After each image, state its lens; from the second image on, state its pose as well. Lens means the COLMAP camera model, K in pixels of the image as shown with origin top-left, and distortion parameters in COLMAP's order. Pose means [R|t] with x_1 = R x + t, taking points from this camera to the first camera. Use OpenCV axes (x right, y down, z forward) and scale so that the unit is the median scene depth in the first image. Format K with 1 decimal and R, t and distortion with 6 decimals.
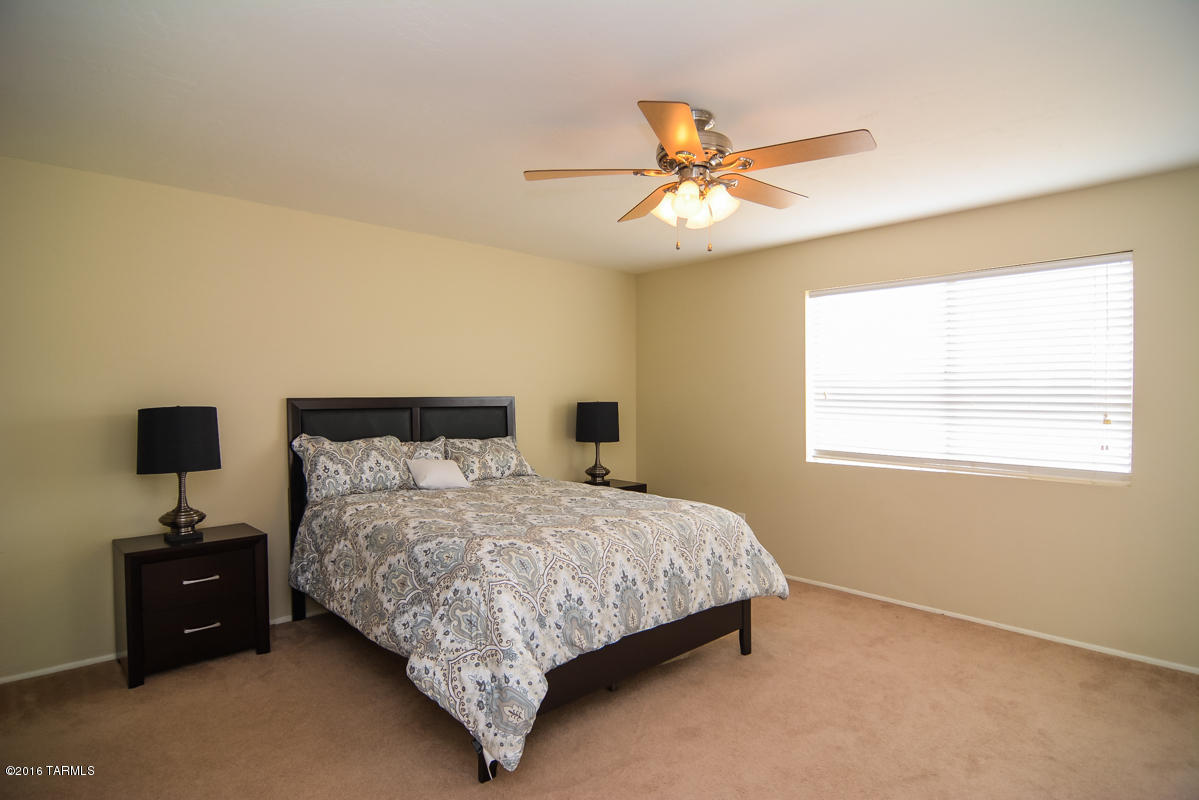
lens RADIAL K [[645.2, 0, 605.6], [0, 645.2, 402.5], [0, 0, 1]] dist [-0.015376, -0.001136]
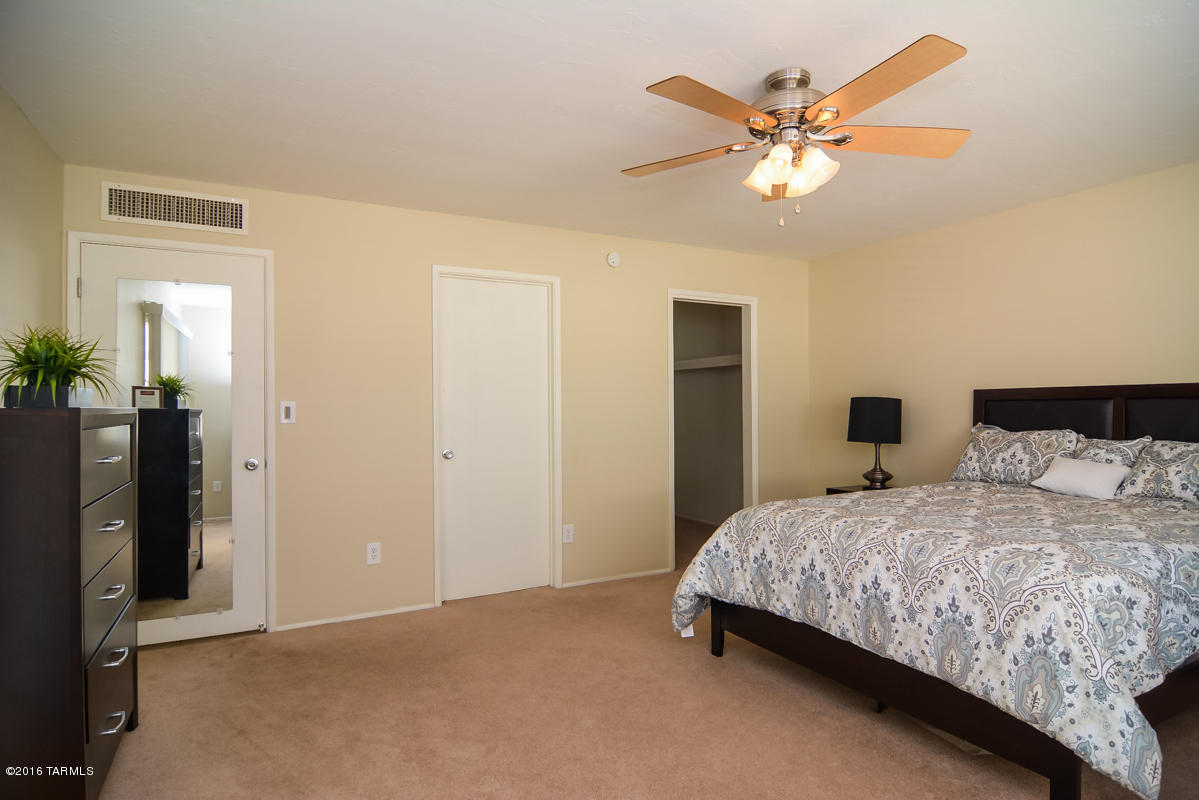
lens RADIAL K [[645.2, 0, 605.6], [0, 645.2, 402.5], [0, 0, 1]] dist [-0.015376, -0.001136]
pose [[-0.240806, 0.000610, -0.970573, 0.922659], [-0.003091, 0.999994, 0.001395, 0.019609], [0.970568, 0.003336, -0.240803, 0.812307]]
